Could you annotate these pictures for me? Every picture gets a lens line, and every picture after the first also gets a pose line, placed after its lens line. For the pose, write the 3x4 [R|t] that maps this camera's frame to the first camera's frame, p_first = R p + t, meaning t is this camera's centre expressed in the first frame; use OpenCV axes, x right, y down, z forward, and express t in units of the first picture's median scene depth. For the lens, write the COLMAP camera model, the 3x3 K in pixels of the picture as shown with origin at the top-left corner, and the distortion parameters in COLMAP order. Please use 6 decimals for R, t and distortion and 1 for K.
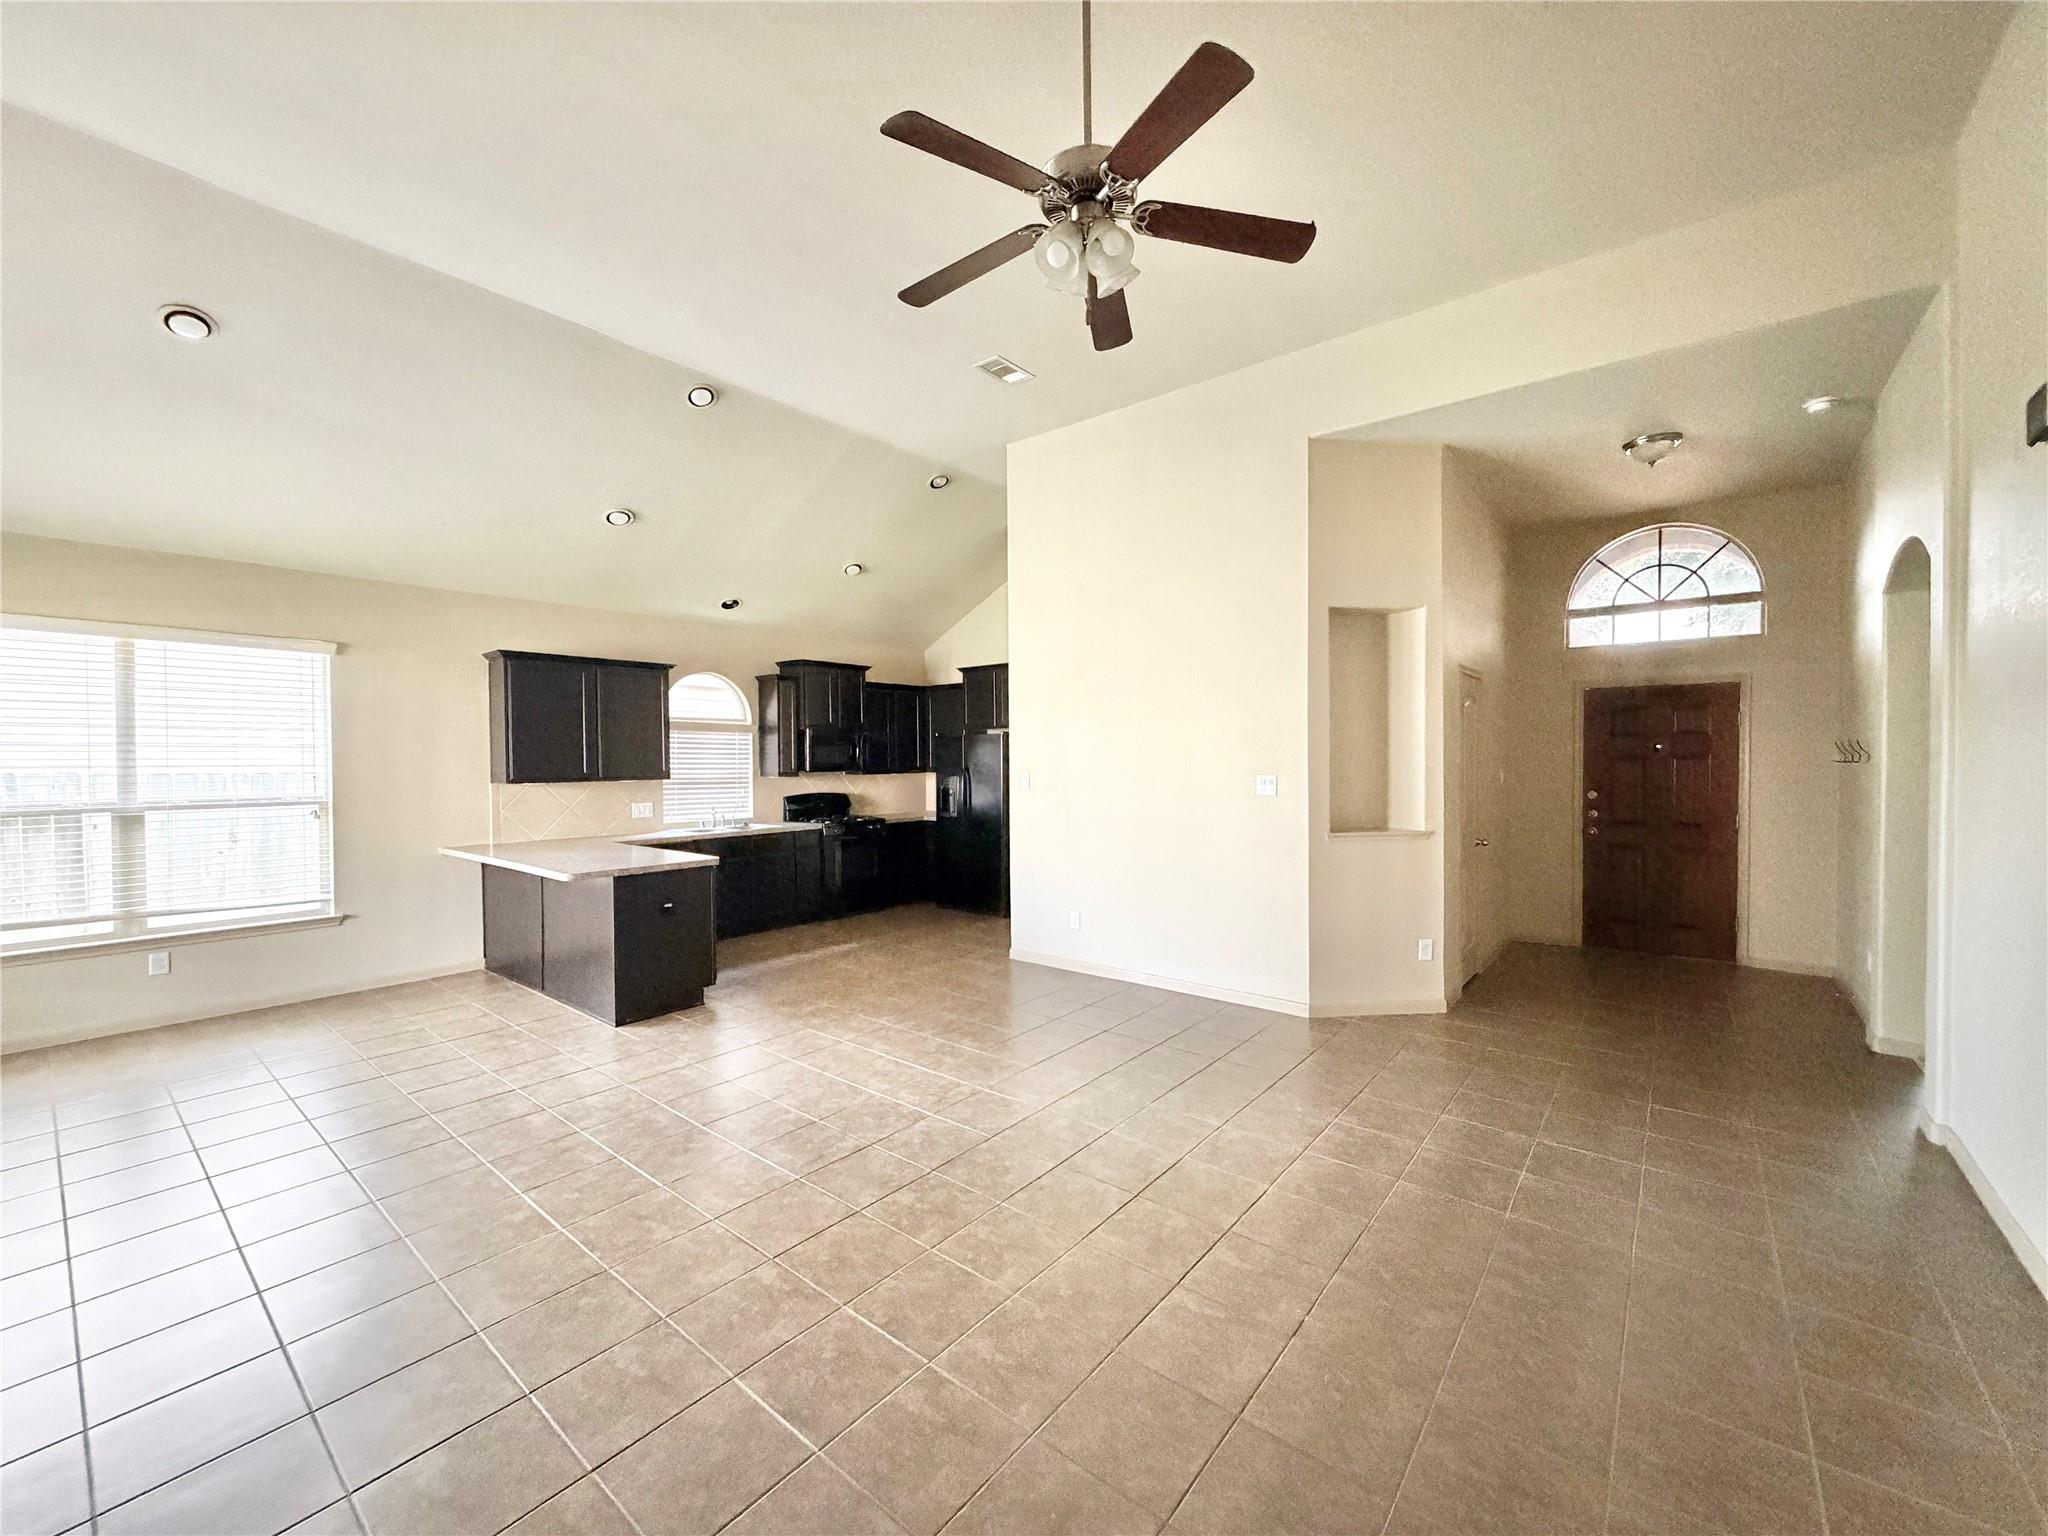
lens RADIAL K [[819.2, 0, 1019.9], [0, 819.2, 768.4], [0, 0, 1]] dist [-0.000185, 0.000045]
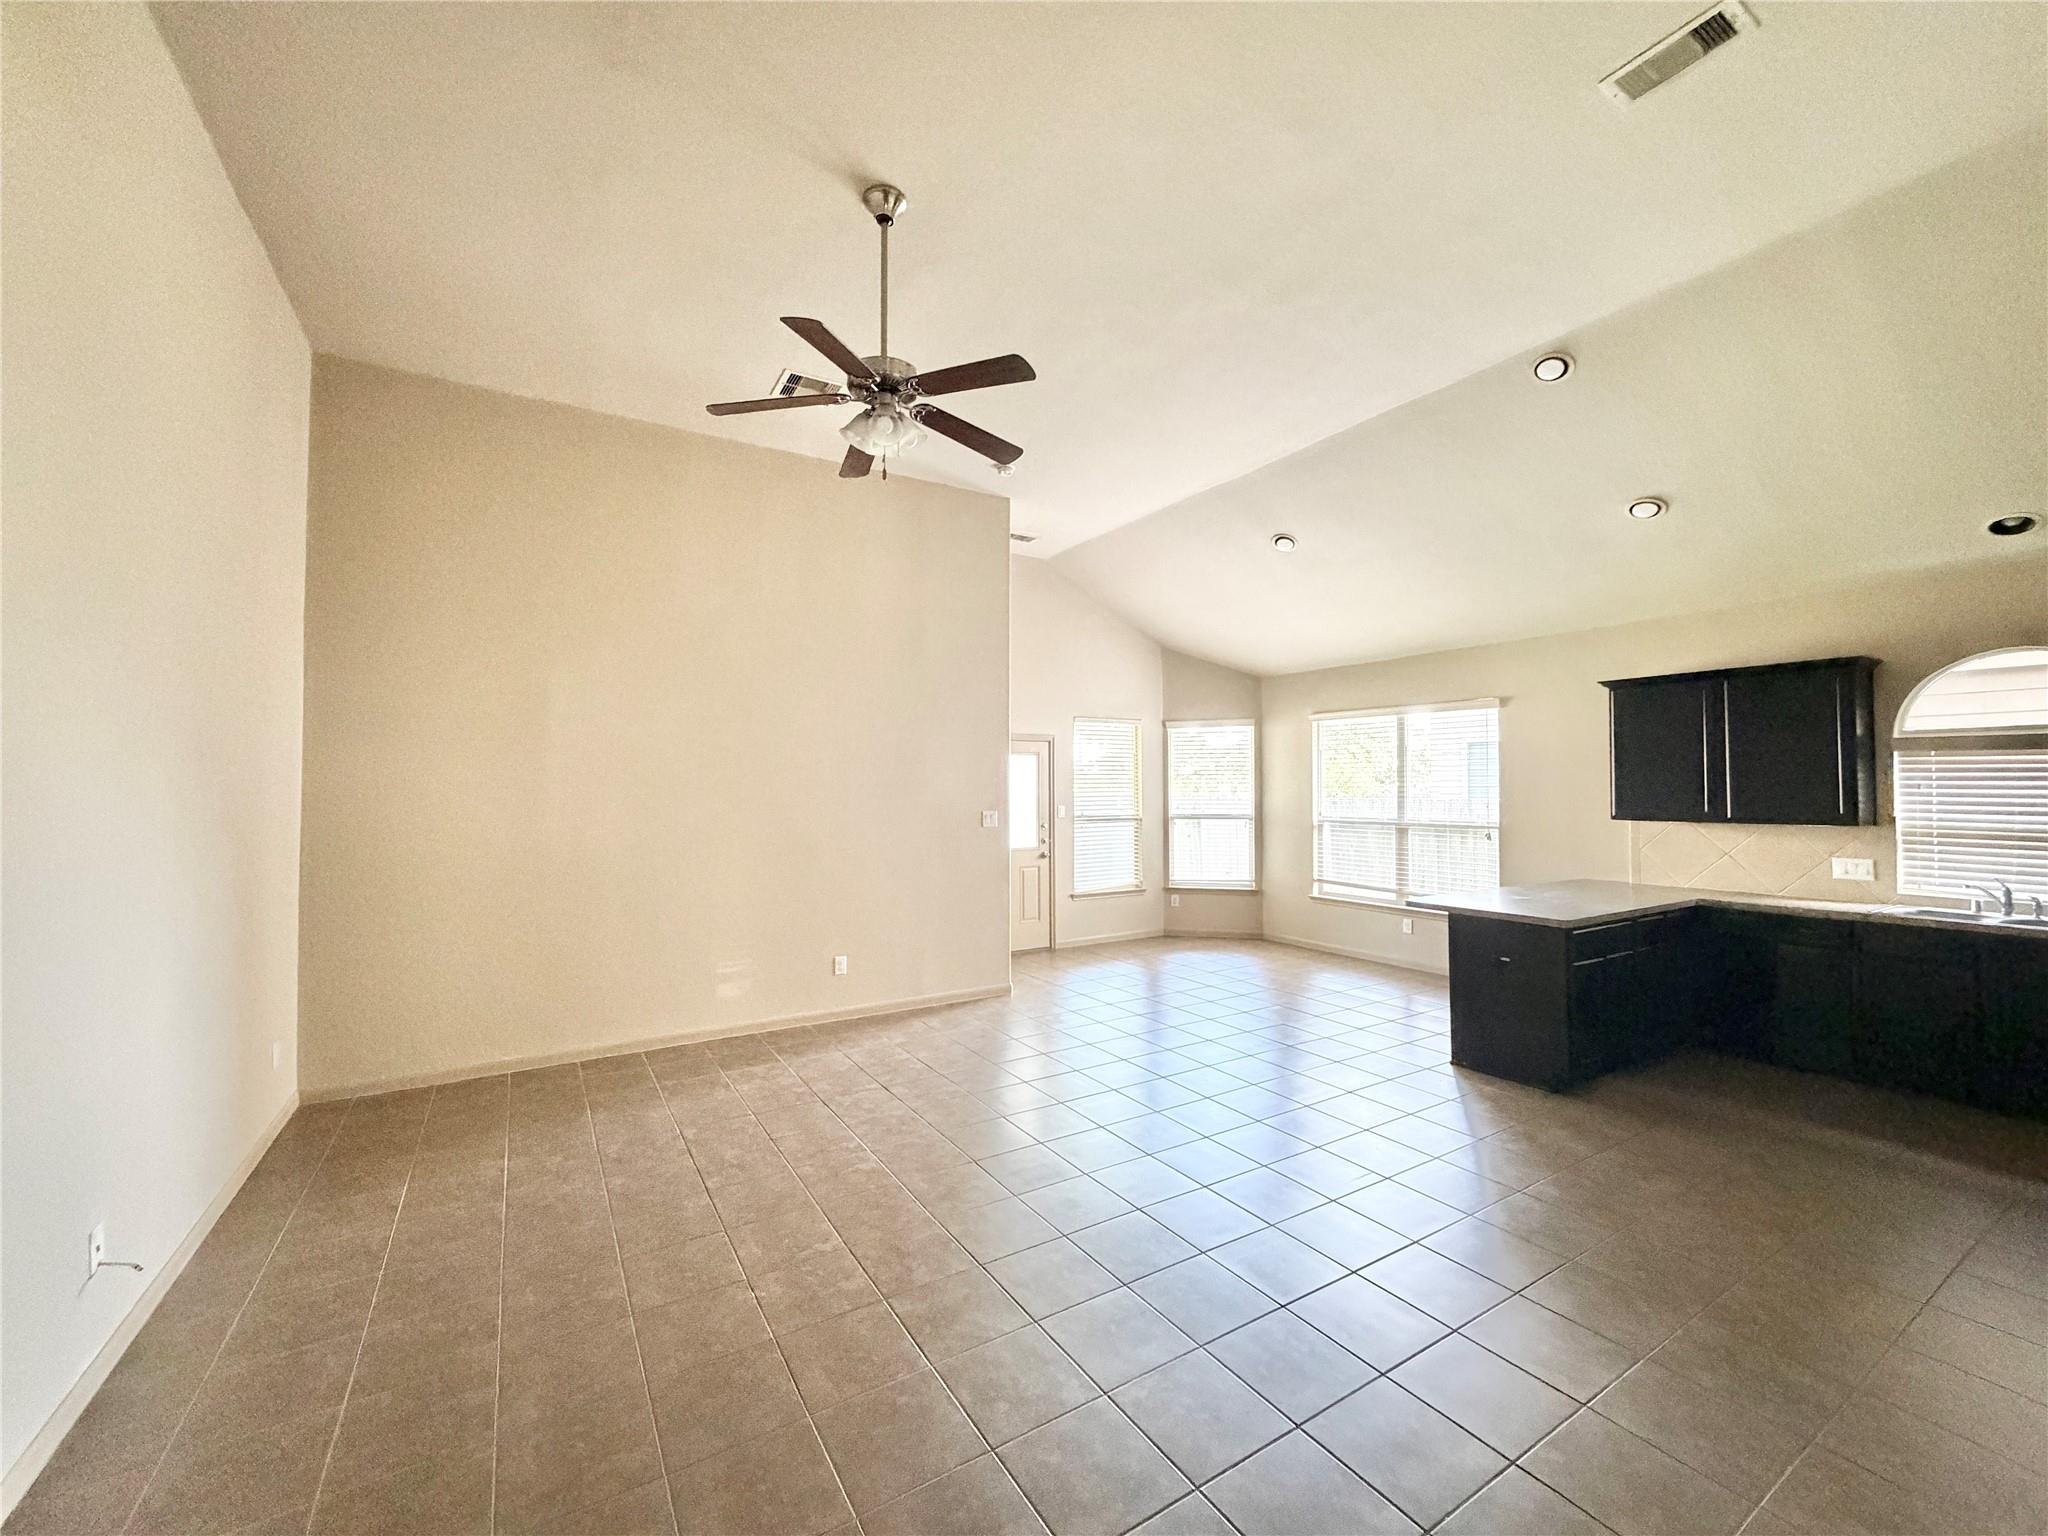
lens RADIAL K [[819.2, 0, 1019.9], [0, 819.2, 768.4], [0, 0, 1]] dist [-0.000185, 0.000045]
pose [[-0.334264, -0.014114, -0.942374, 0.395497], [-0.005148, 0.999900, -0.013149, -0.019570], [0.942466, 0.000456, -0.334303, 0.518206]]
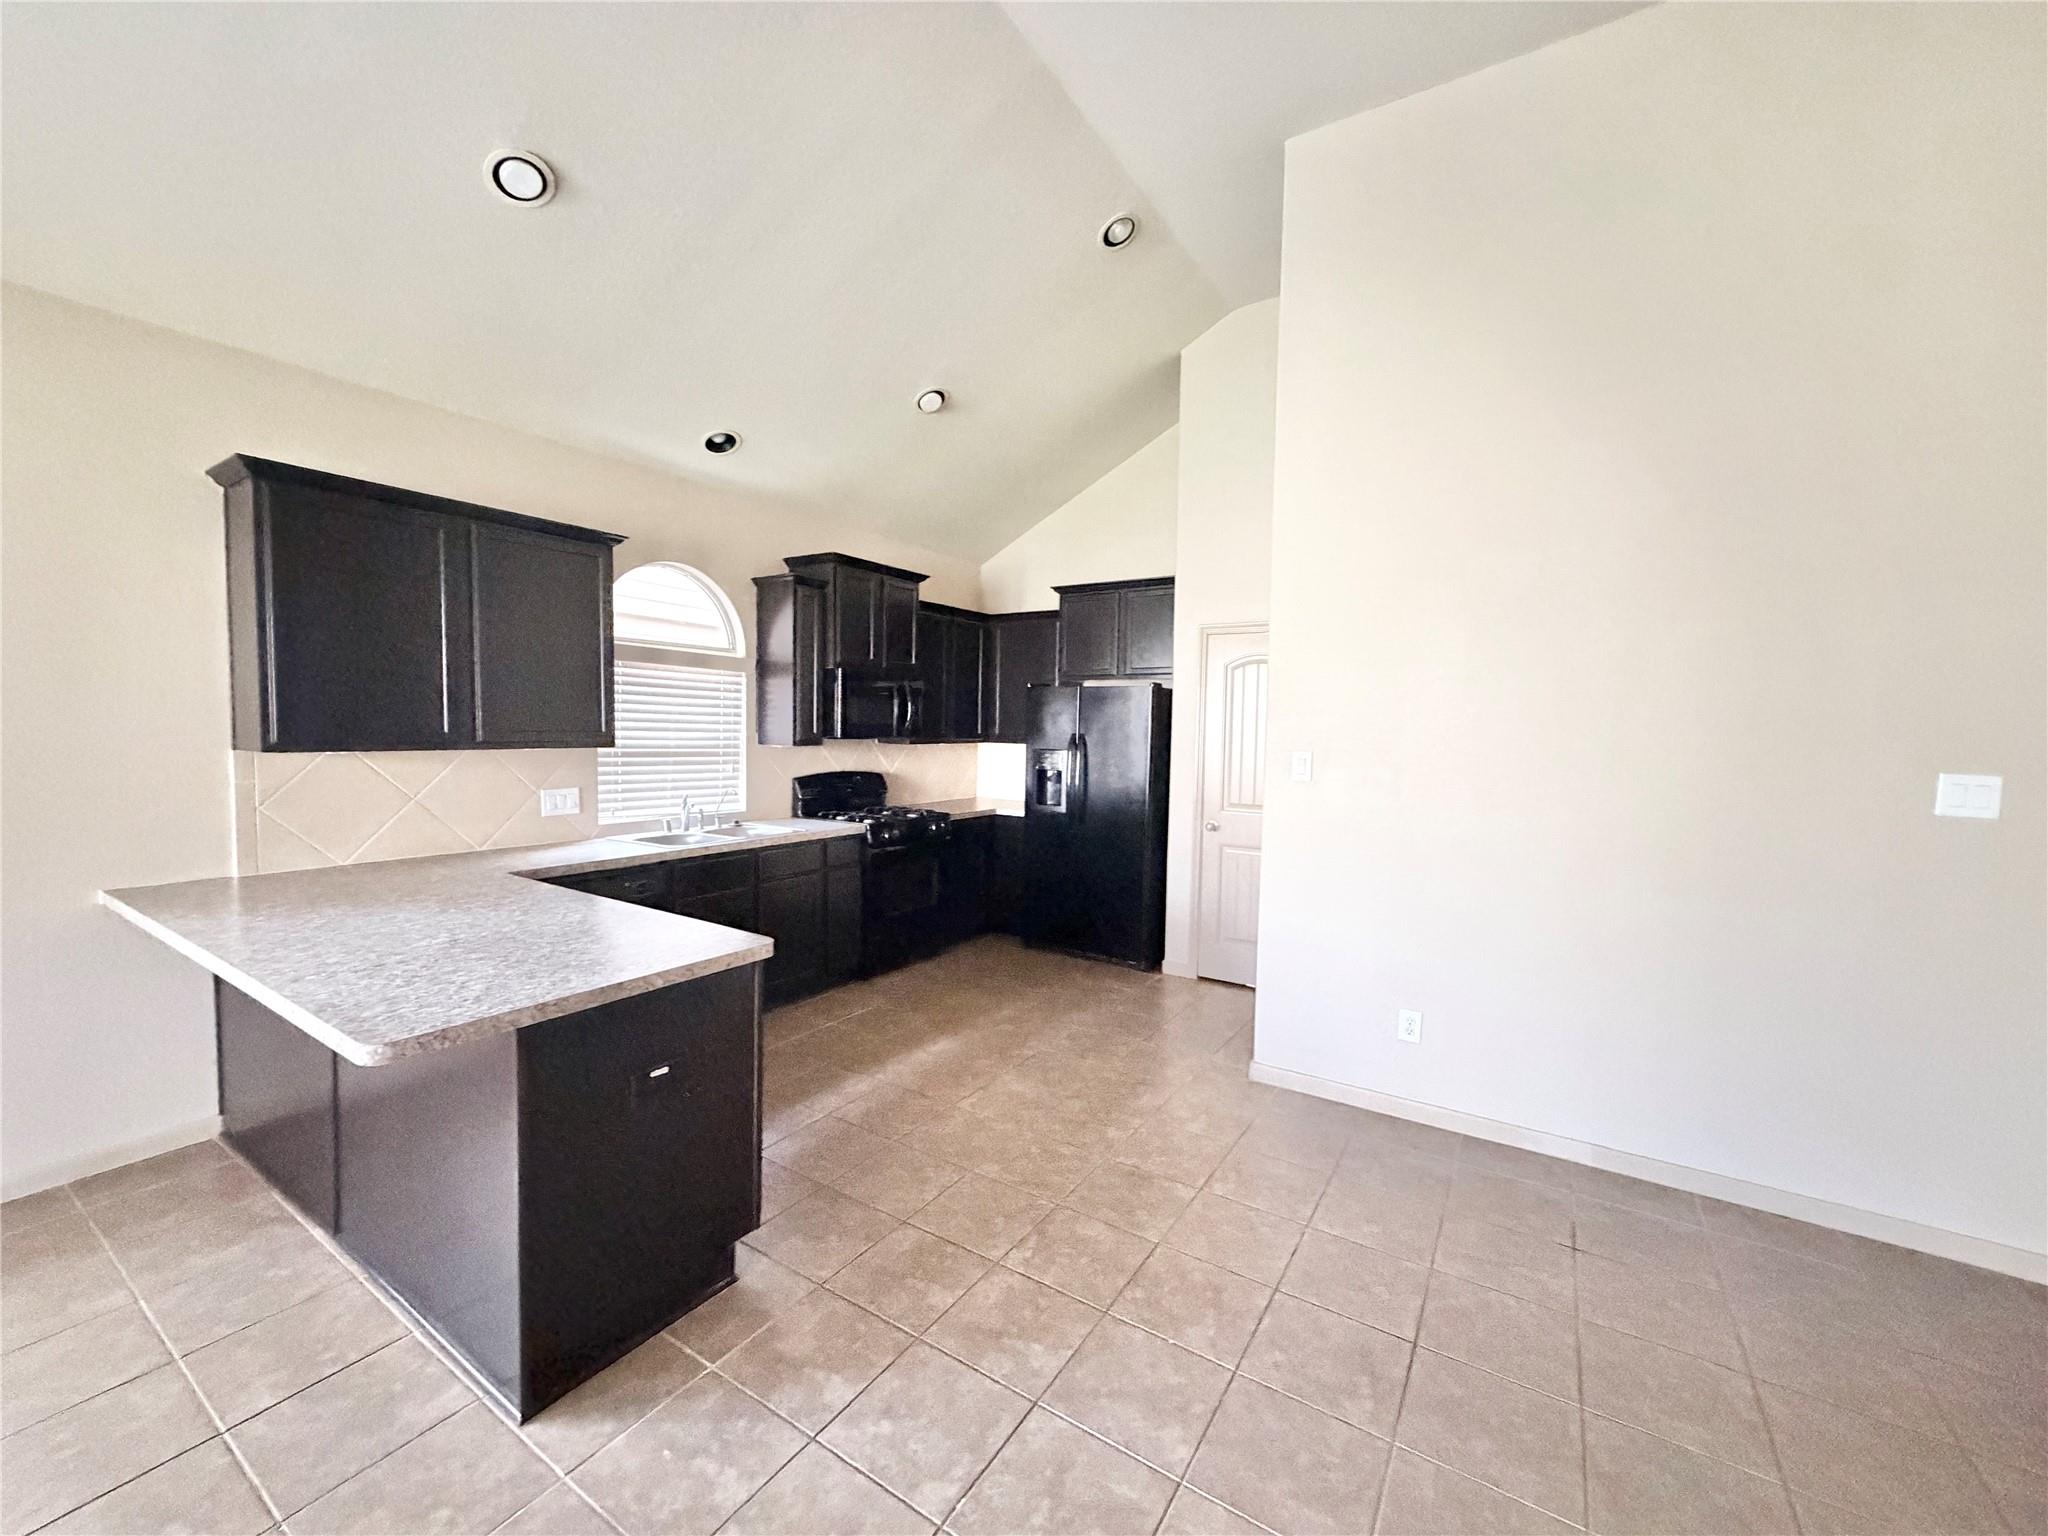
lens RADIAL K [[819.2, 0, 1019.9], [0, 819.2, 768.4], [0, 0, 1]] dist [-0.000185, 0.000045]
pose [[0.993581, 0.021143, 0.111133, -0.195646], [-0.025711, 0.998876, 0.039827, -0.001182], [-0.110166, -0.042429, 0.993007, 0.381874]]
